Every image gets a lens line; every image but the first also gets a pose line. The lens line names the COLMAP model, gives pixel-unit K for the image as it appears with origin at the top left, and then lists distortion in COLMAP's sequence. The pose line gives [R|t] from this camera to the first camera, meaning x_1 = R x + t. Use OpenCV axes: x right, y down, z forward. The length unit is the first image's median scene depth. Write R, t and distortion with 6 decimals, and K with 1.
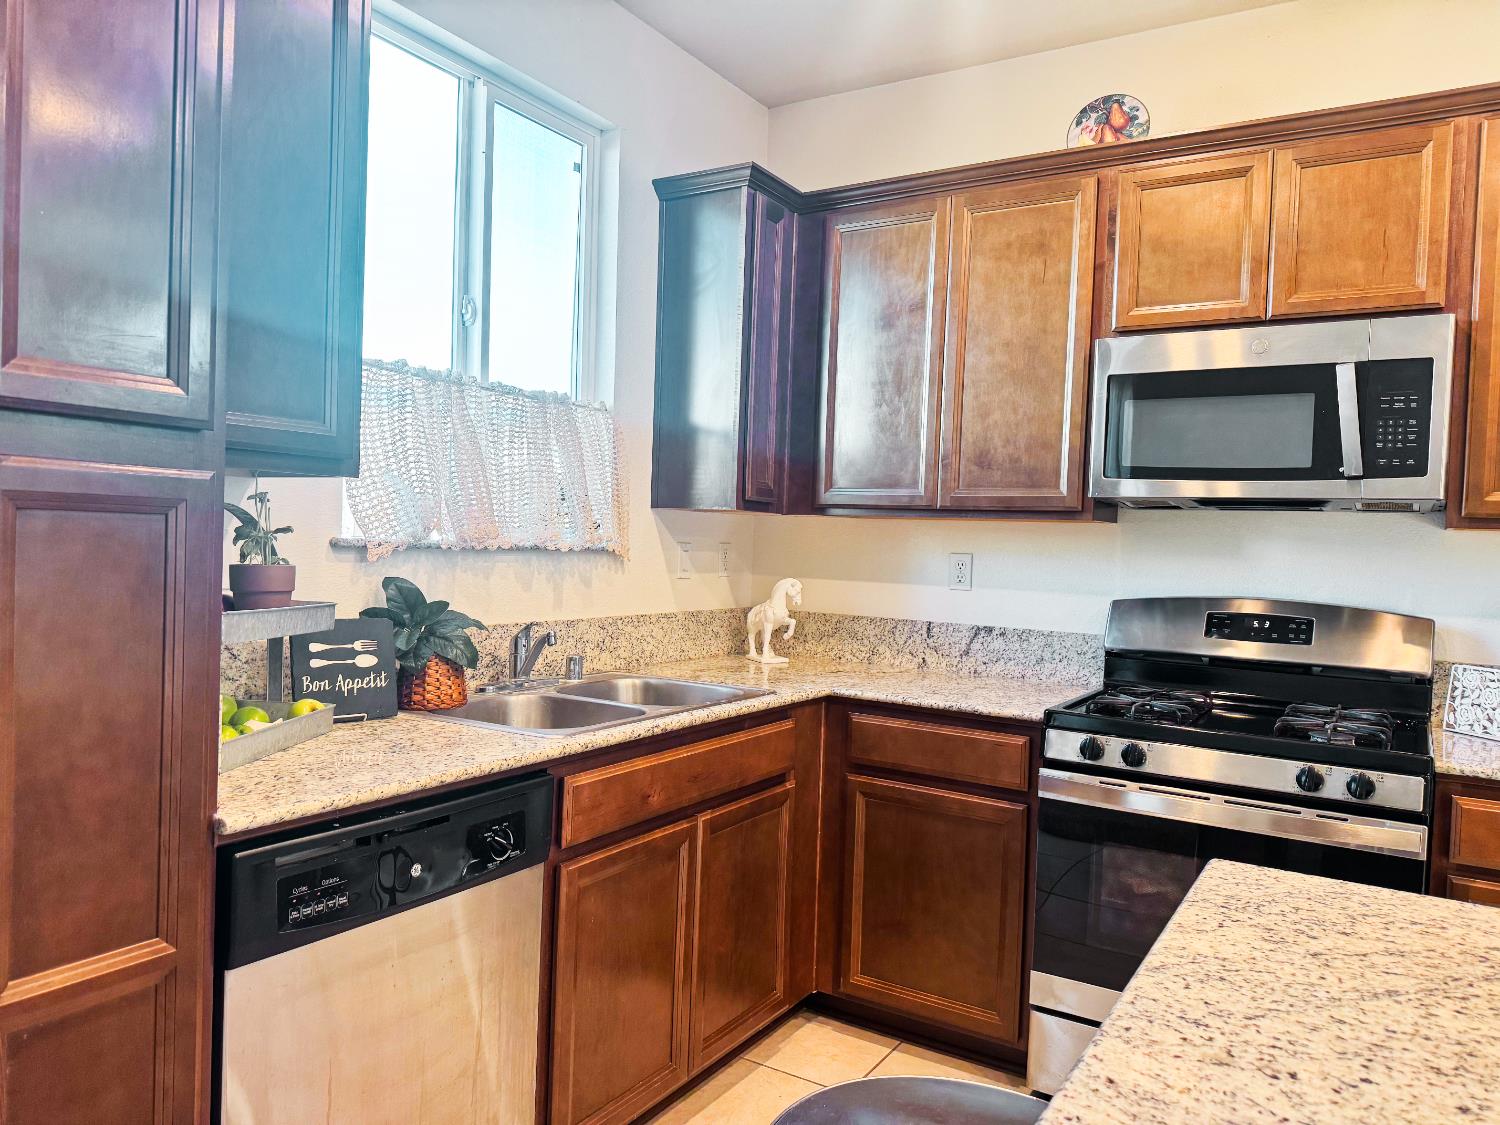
lens RADIAL K [[1040.8, 0, 750.0], [0, 1040.8, 562.5], [0, 0, 1]] dist [0.120079, -0.155345]
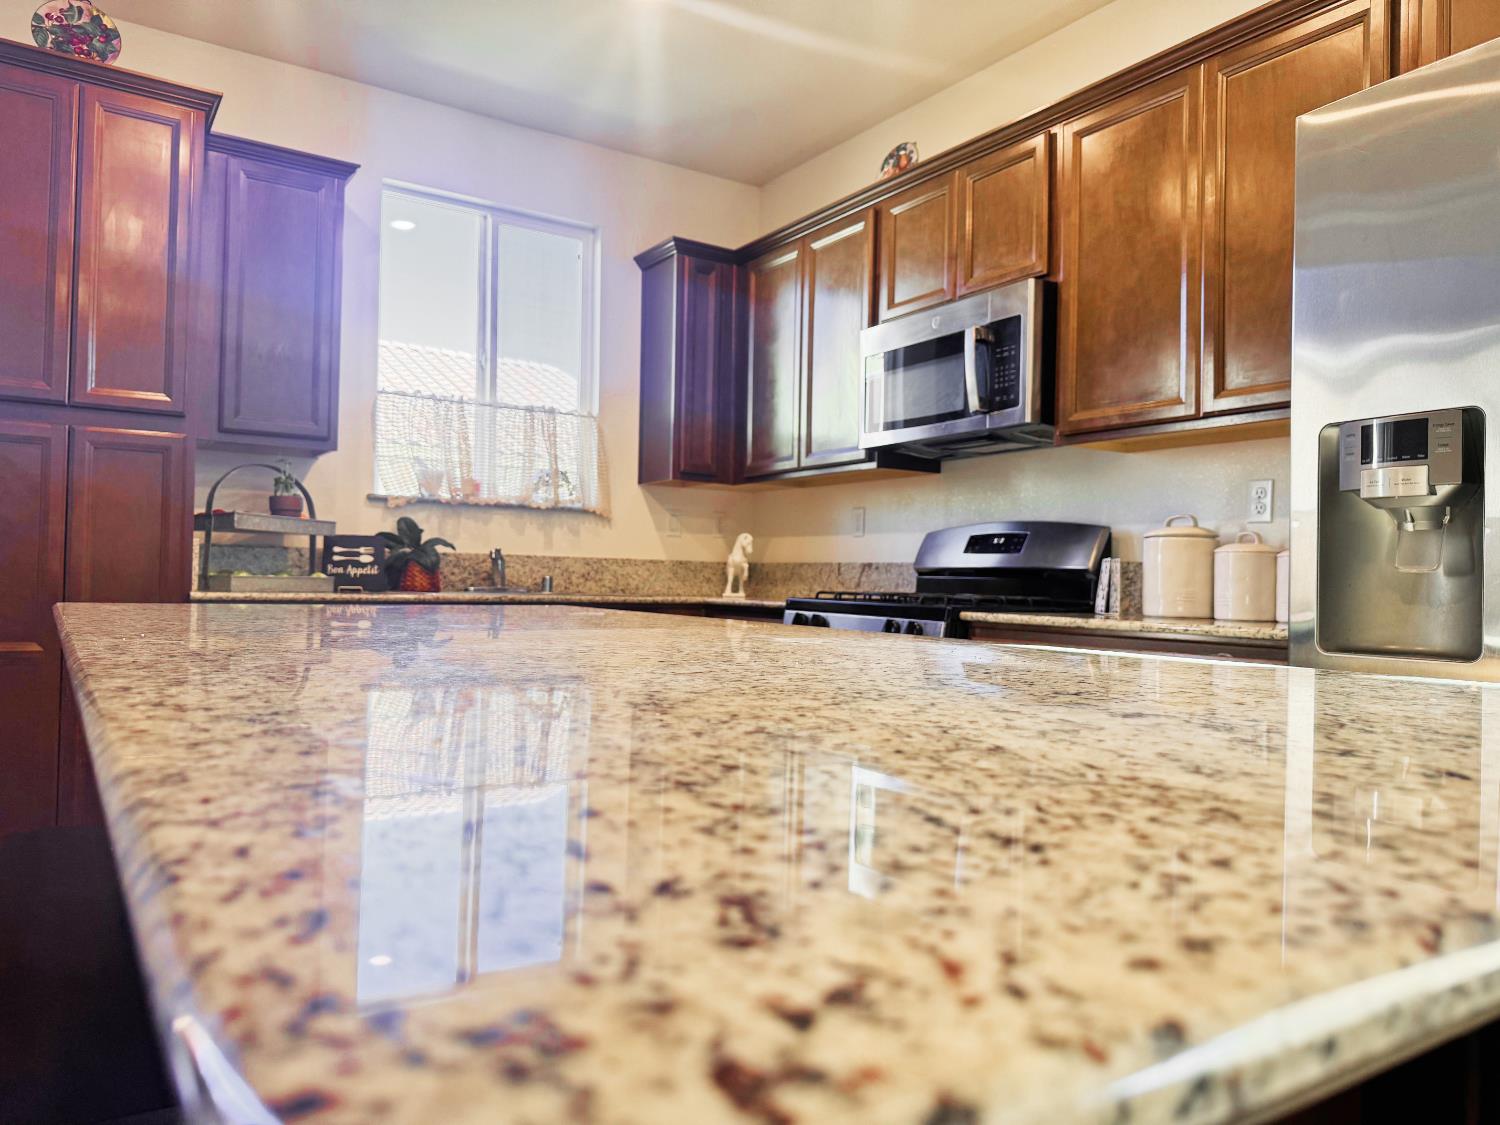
lens RADIAL K [[1053.7, 0, 750.0], [0, 1053.7, 562.5], [0, 0, 1]] dist [0.125311, -0.162954]
pose [[0.903439, -0.024233, -0.428032, 0.832844], [0.000979, 0.998515, -0.054464, 0.168296], [0.428716, 0.048786, 0.902121, -0.281685]]
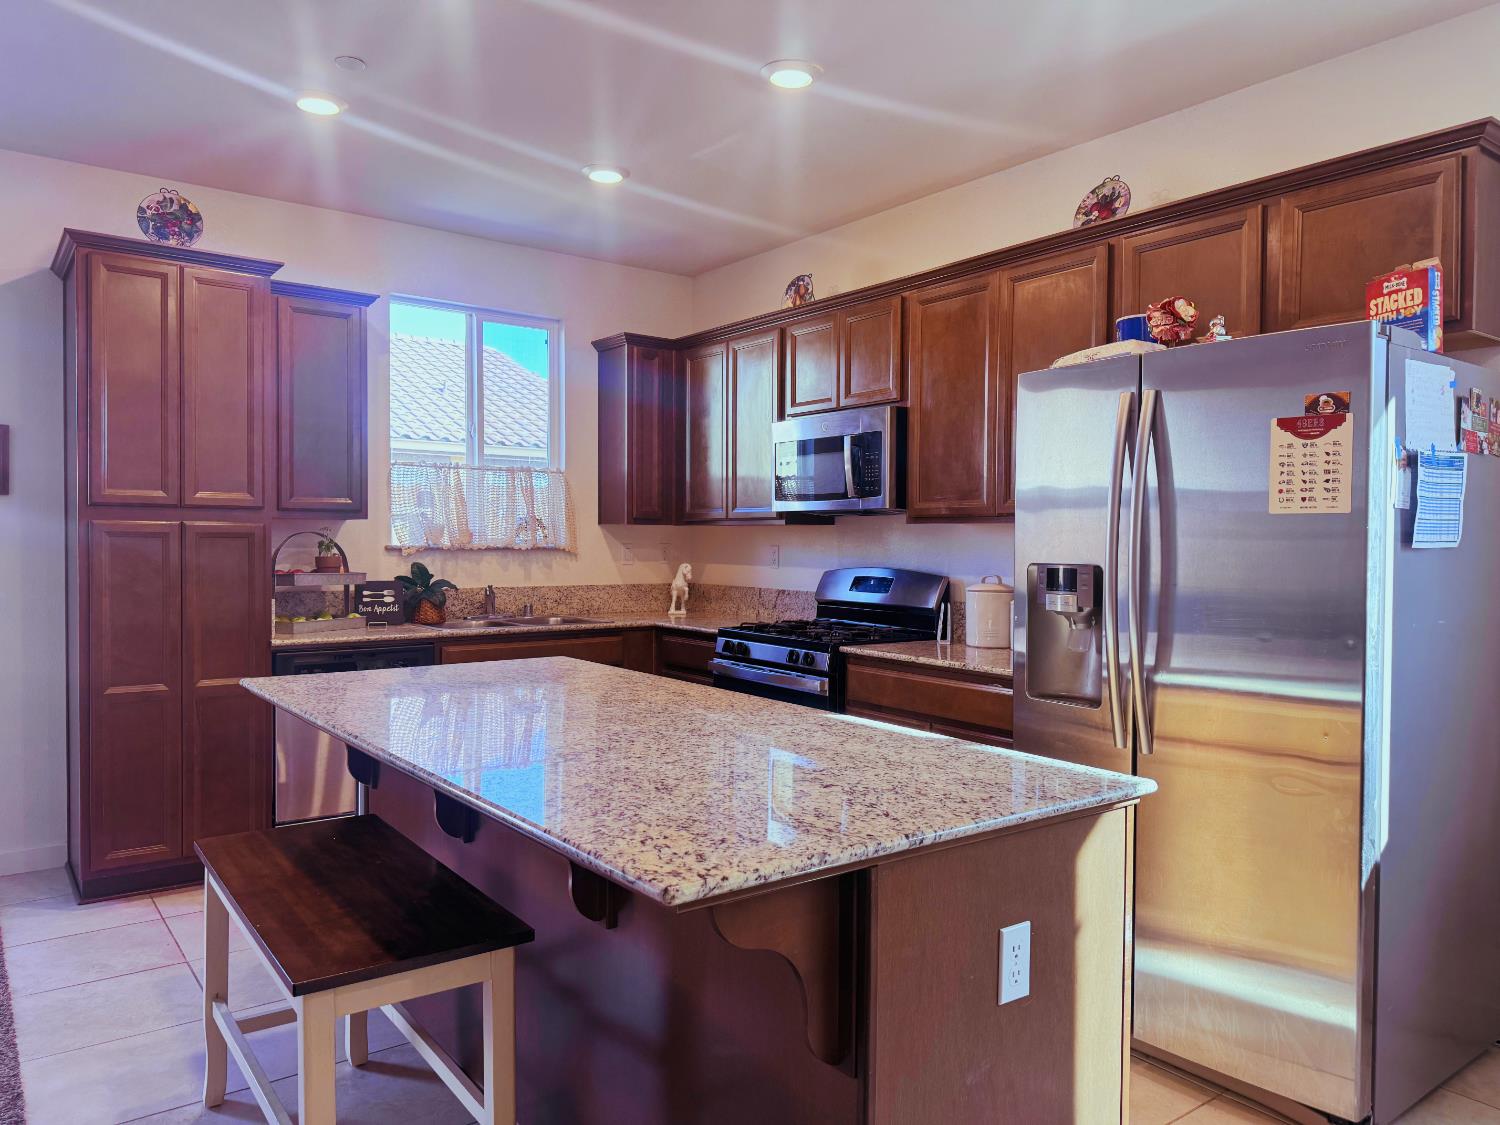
lens RADIAL K [[1048.3, 0, 750.2], [0, 1048.3, 554.5], [0, 0, 1]] dist [0.201682, -0.361017]
pose [[0.927432, -0.023655, -0.373242, 1.027118], [0.017741, 0.999657, -0.019273, 0.046950], [0.373570, 0.011253, 0.927534, -0.703881]]
